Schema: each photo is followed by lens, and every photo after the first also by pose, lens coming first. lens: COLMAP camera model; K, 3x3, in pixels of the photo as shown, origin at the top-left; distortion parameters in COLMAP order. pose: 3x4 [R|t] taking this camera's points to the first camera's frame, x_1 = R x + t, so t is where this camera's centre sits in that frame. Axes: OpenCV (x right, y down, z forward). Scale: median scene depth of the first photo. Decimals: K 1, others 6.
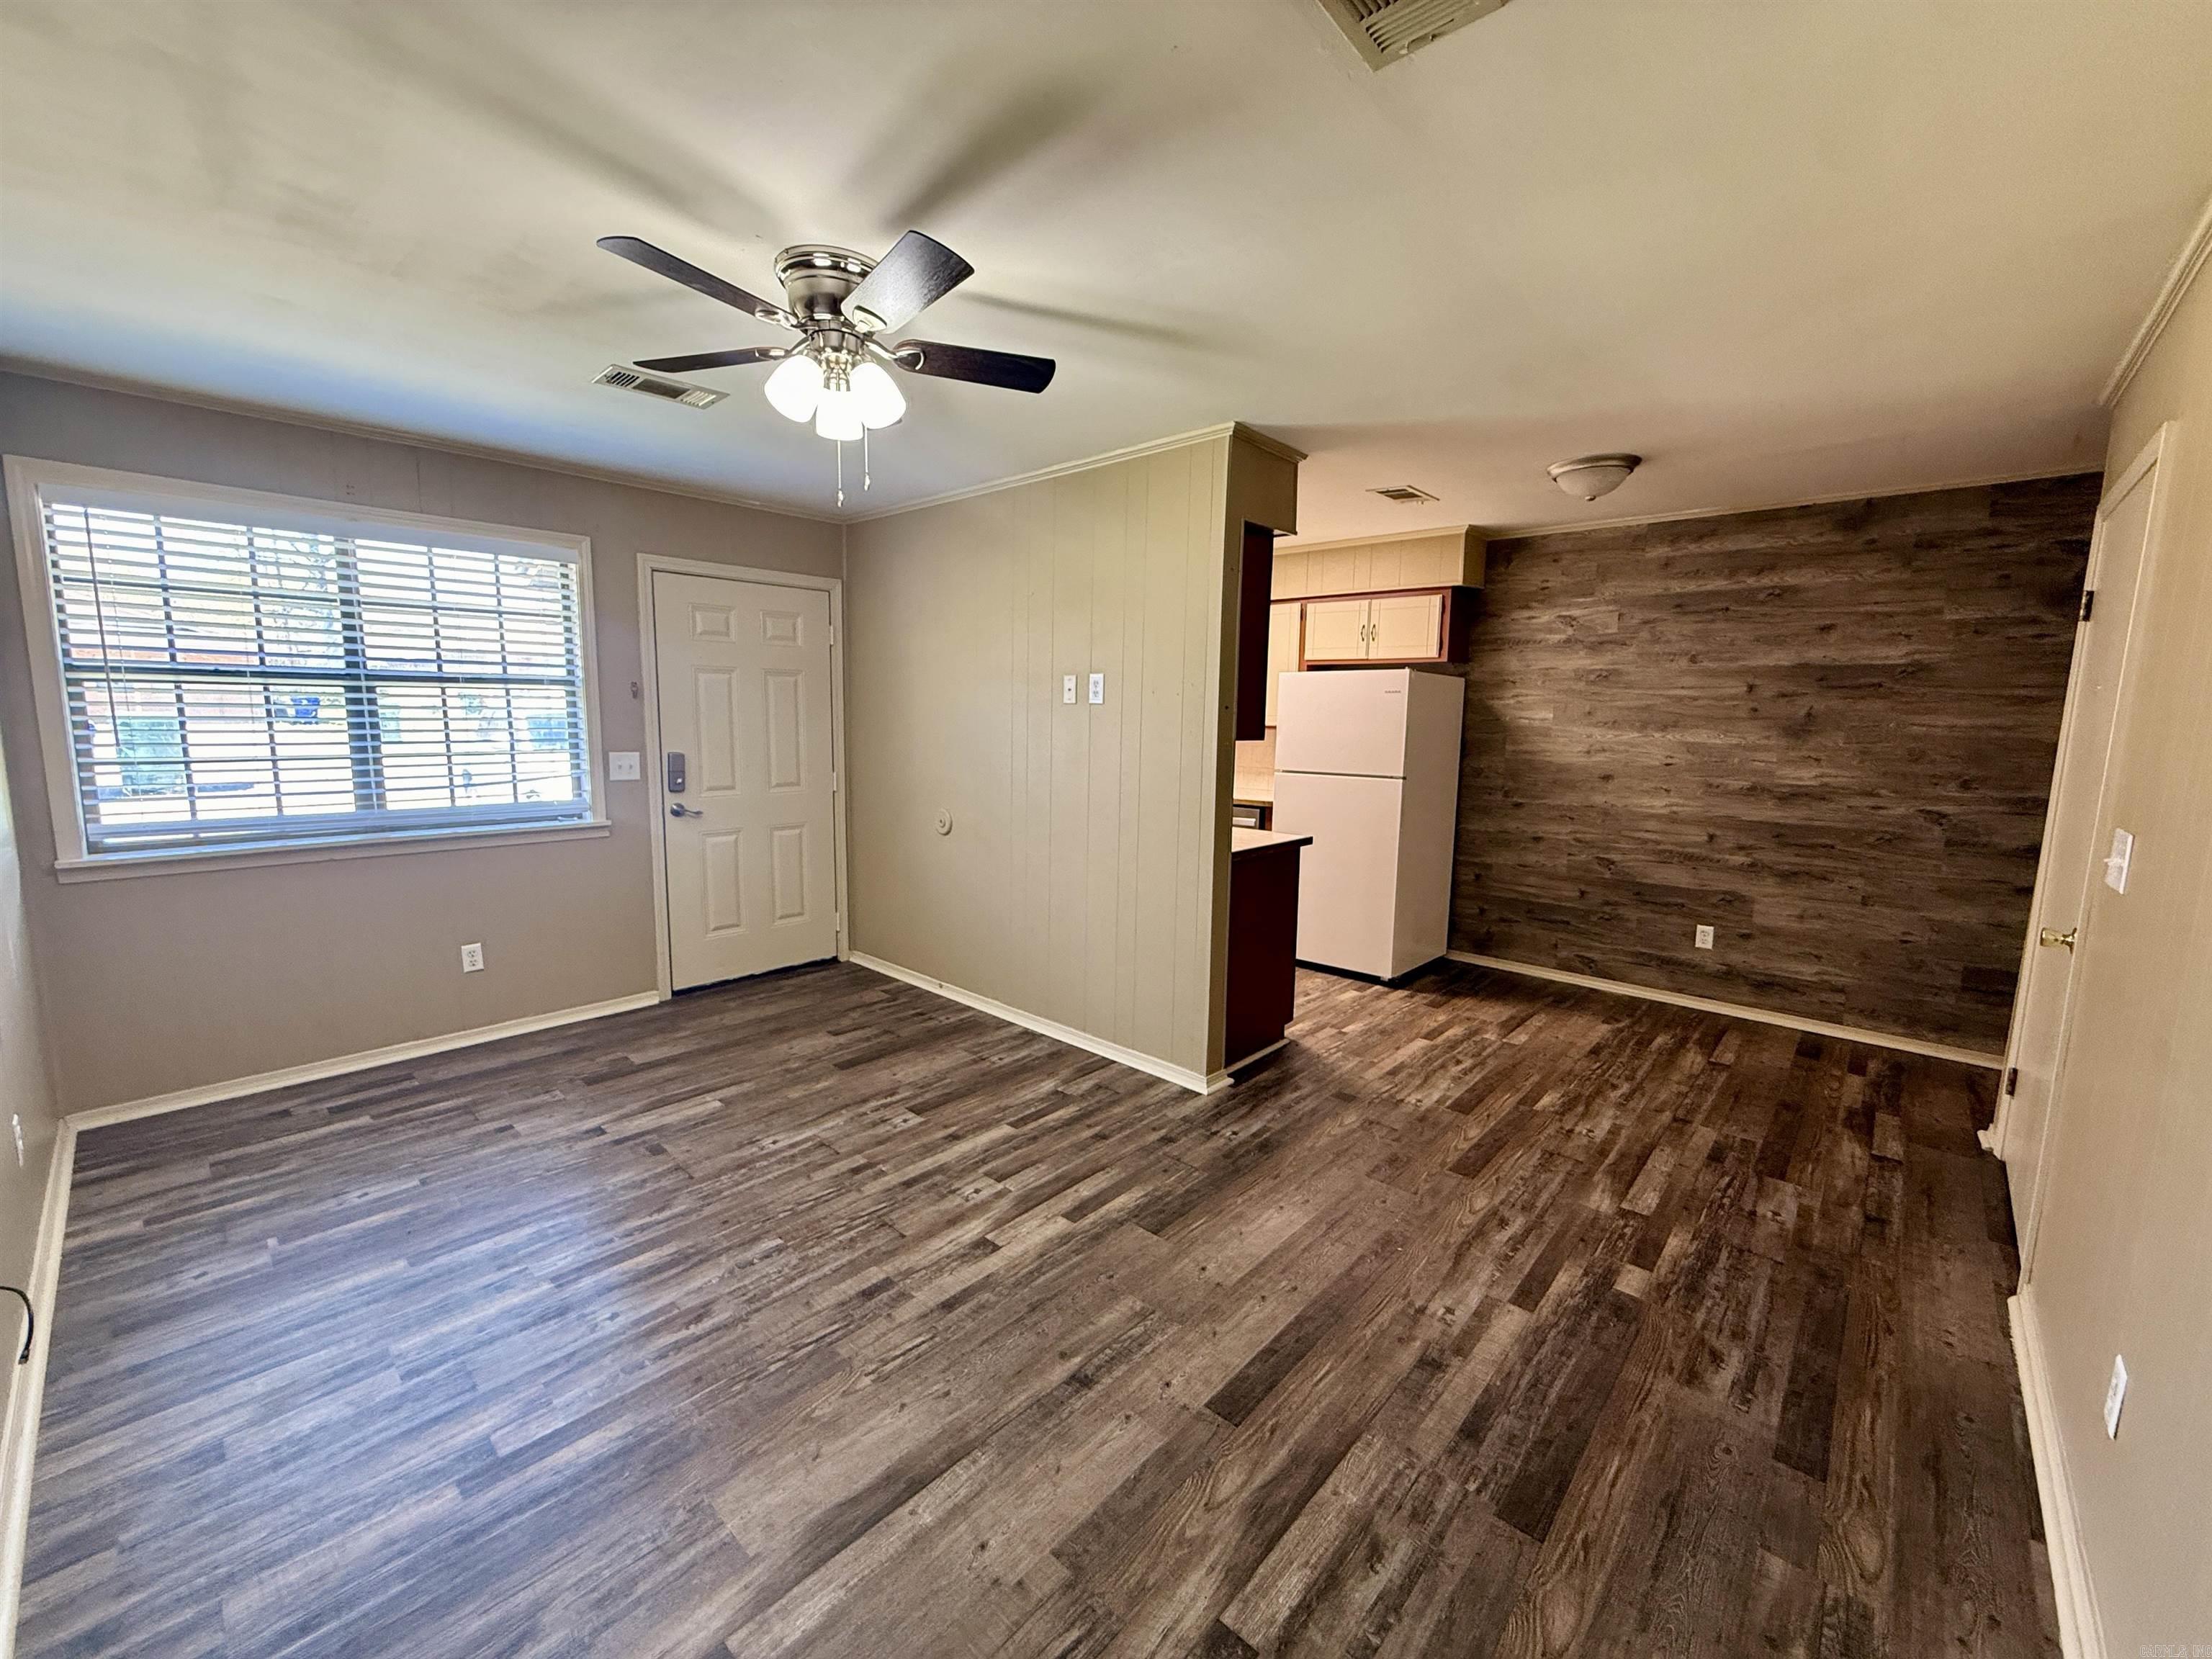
lens RADIAL K [[885.1, 0, 1098.5], [0, 885.1, 829.4], [0, 0, 1]] dist [-0.002239, 0.001340]
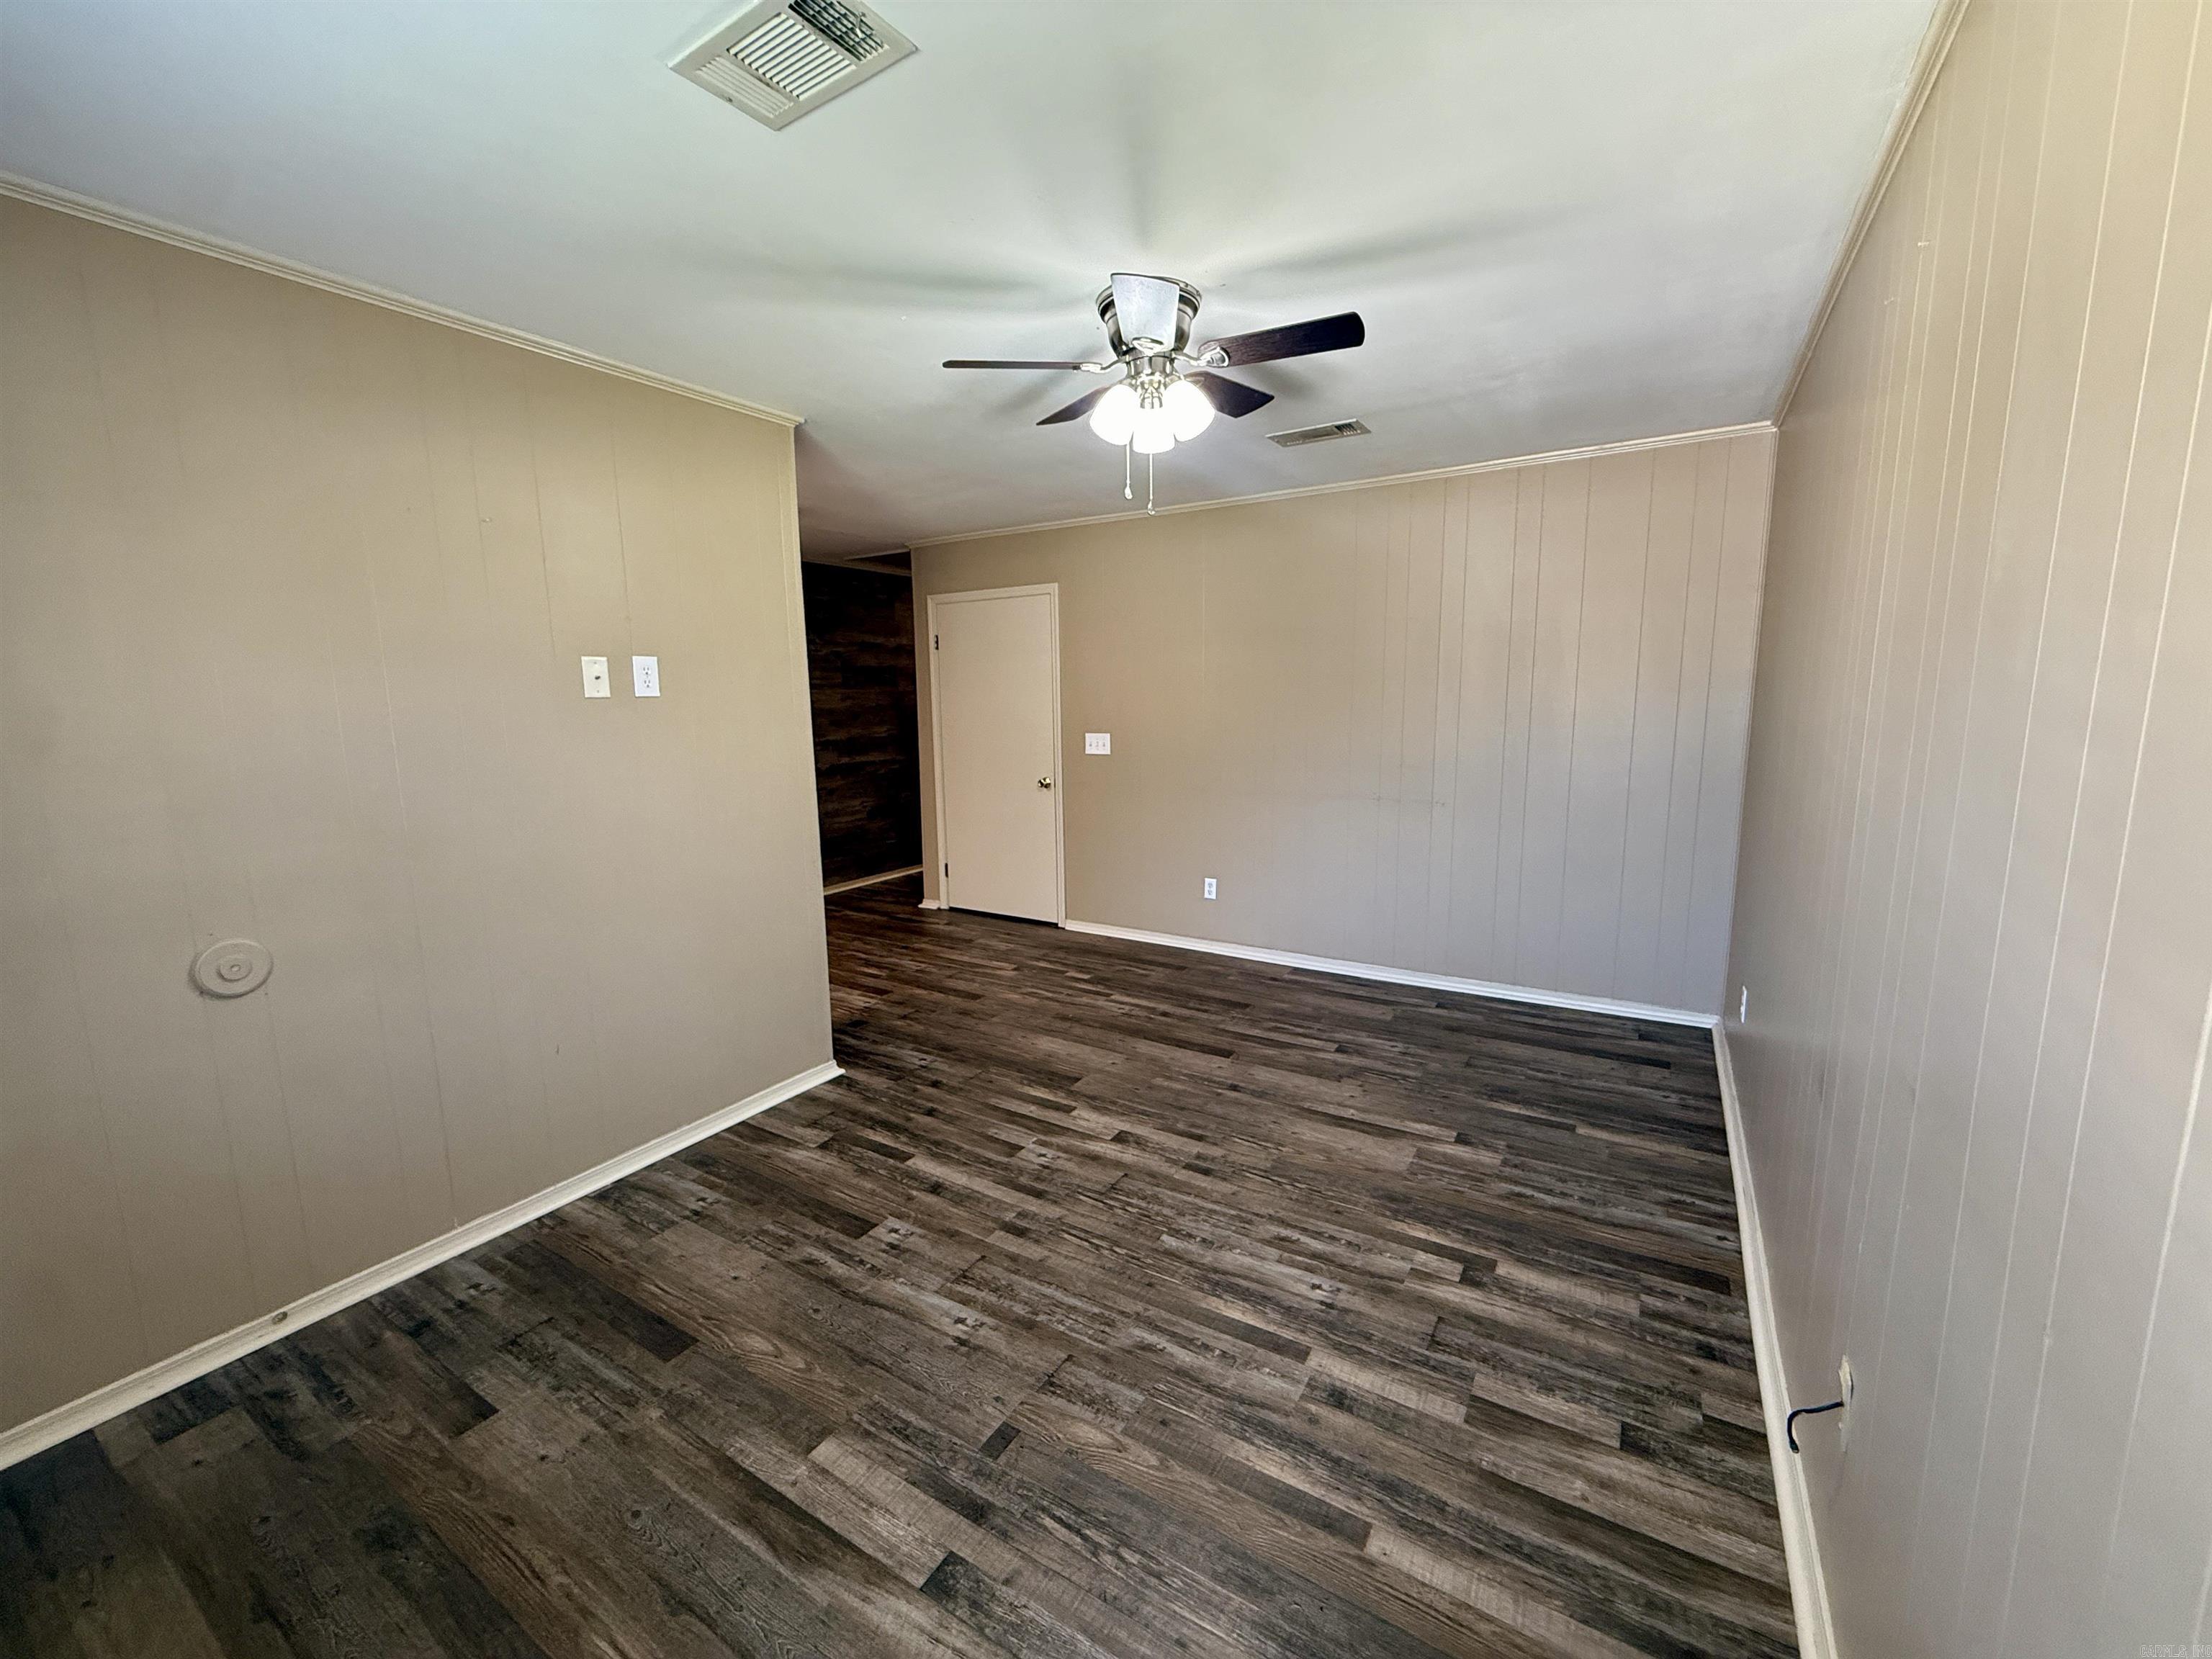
lens RADIAL K [[885.1, 0, 1096.5], [0, 885.1, 831.5], [0, 0, 1]] dist [-0.002239, 0.001340]
pose [[-0.184919, -0.163435, 0.969069, -0.884520], [0.143974, 0.970930, 0.191222, -0.128636], [-0.972150, 0.174882, -0.156013, 0.820921]]
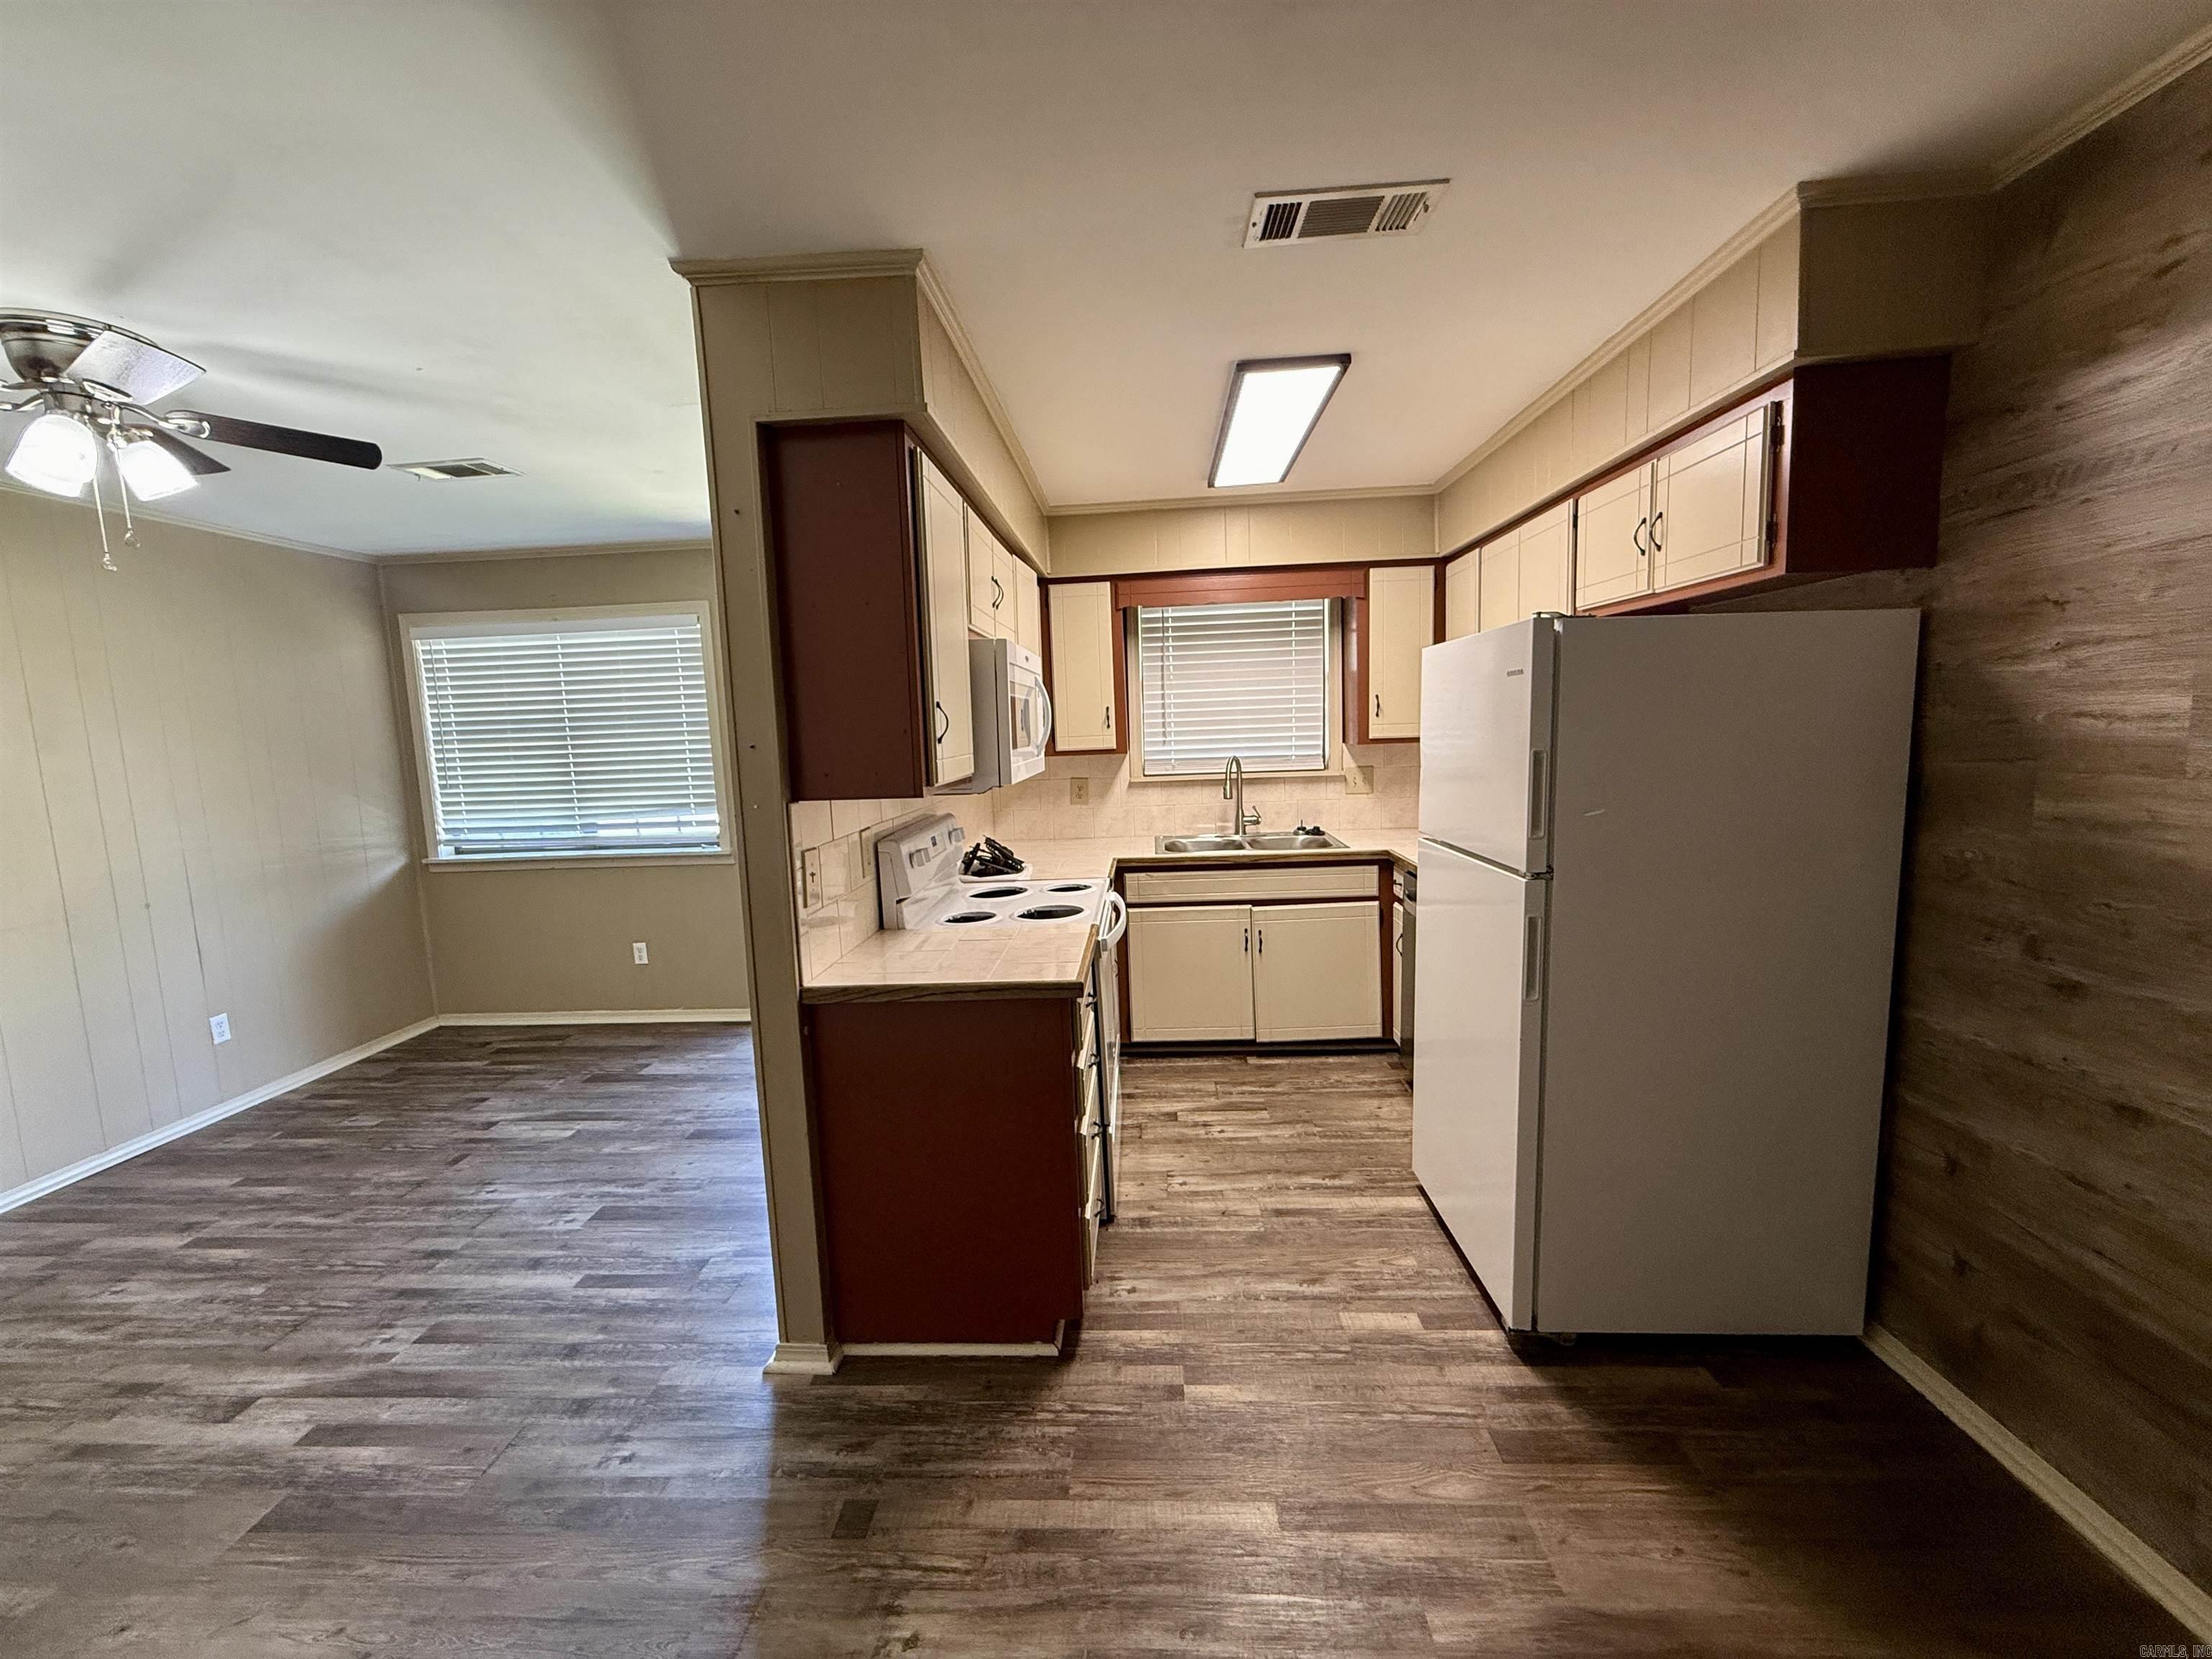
lens RADIAL K [[885.1, 0, 1092.2], [0, 885.1, 823.9], [0, 0, 1]] dist [-0.002239, 0.001340]
pose [[0.633722, 0.048139, -0.772061, 0.722571], [-0.057200, 0.998246, 0.015291, -0.103811], [0.771443, 0.034471, 0.635364, 0.766451]]
